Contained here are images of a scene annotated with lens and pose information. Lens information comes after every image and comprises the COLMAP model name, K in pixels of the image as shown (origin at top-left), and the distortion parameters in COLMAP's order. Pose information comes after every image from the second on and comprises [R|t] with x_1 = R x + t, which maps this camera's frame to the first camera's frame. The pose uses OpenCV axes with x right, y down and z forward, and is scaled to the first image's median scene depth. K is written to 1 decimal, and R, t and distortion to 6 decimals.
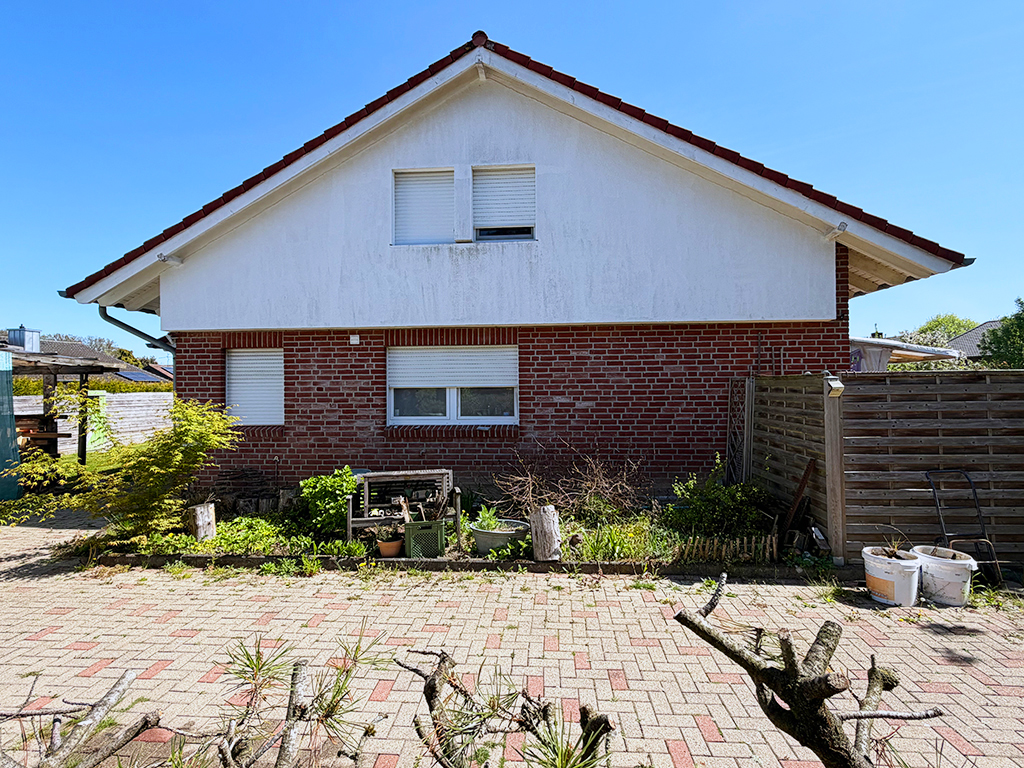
lens RADIAL K [[497.4, 0, 512.0], [0, 497.4, 384.0], [0, 0, 1]] dist [-0.001072, -0.000233]
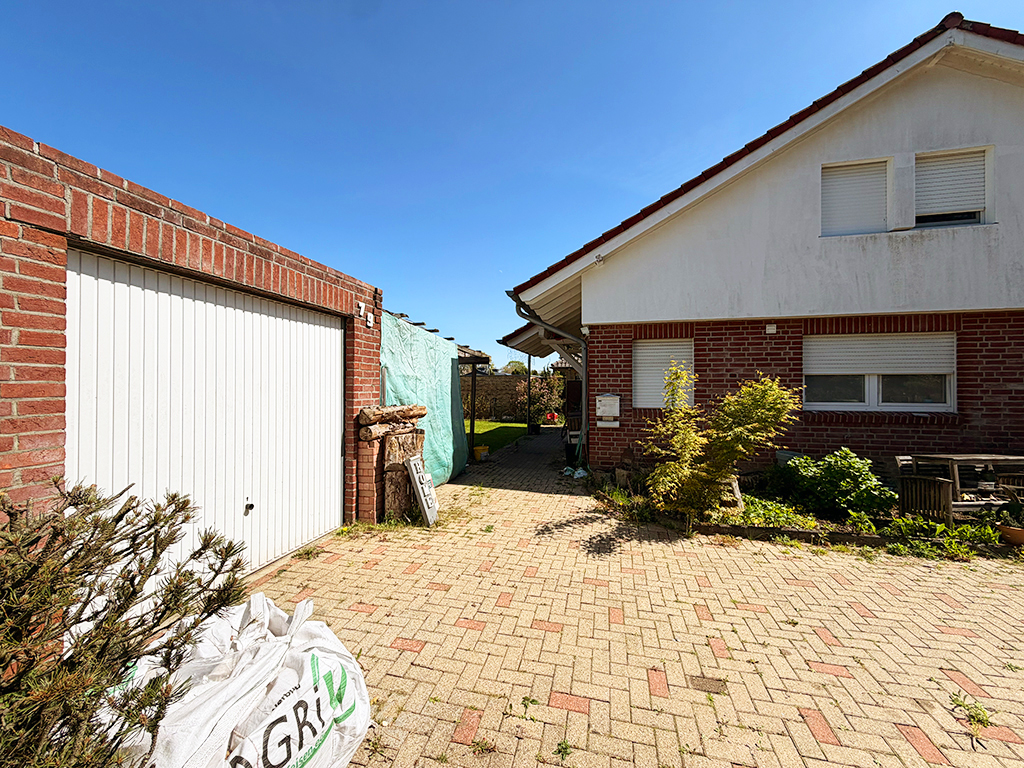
lens RADIAL K [[405.7, 0, 509.1], [0, 405.7, 383.6], [0, 0, 1]] dist [0.000017, -0.000156]
pose [[0.985427, 0.007904, -0.169913, -0.736816], [-0.008188, 0.999966, -0.000973, 0.033682], [0.169900, 0.002350, 0.985459, 0.052484]]
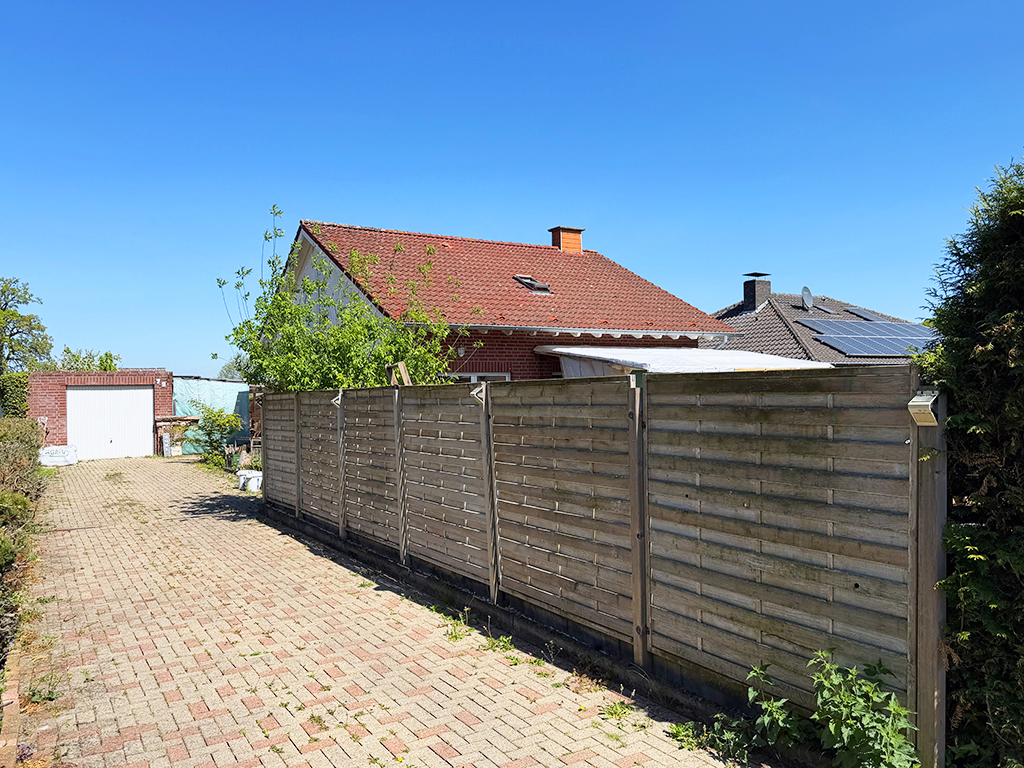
lens RADIAL K [[760.1, 0, 514.2], [0, 760.1, 382.6], [0, 0, 1]] dist [0.111863, -0.162714]
pose [[0.593084, -0.011382, -0.805060, 2.667886], [0.018878, 0.999822, -0.000229, -0.046802], [0.804919, -0.015062, 0.593194, -0.124253]]
